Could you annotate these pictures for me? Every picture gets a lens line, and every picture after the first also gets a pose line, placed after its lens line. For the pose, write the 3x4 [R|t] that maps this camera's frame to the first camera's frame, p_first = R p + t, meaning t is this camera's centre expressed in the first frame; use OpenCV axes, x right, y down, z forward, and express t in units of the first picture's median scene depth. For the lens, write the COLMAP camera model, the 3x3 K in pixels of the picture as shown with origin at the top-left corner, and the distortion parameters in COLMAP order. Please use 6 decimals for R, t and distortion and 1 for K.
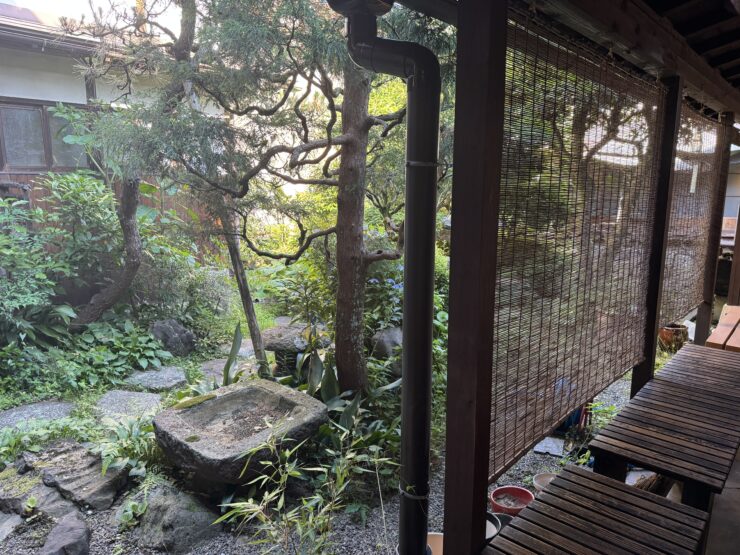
lens RADIAL K [[517.5, 0, 367.7], [0, 517.5, 279.3], [0, 0, 1]] dist [0.085992, -0.113739]
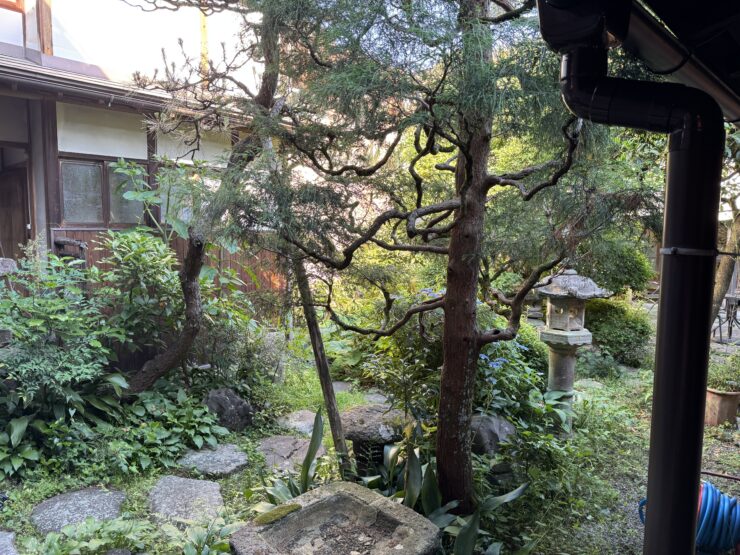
lens RADIAL K [[517.5, 0, 367.7], [0, 517.5, 279.3], [0, 0, 1]] dist [0.085992, -0.113739]
pose [[0.998571, 0.011527, -0.052190, -0.098630], [-0.016304, 0.995620, -0.092057, -0.039956], [0.050900, 0.092776, 0.994385, 0.101369]]
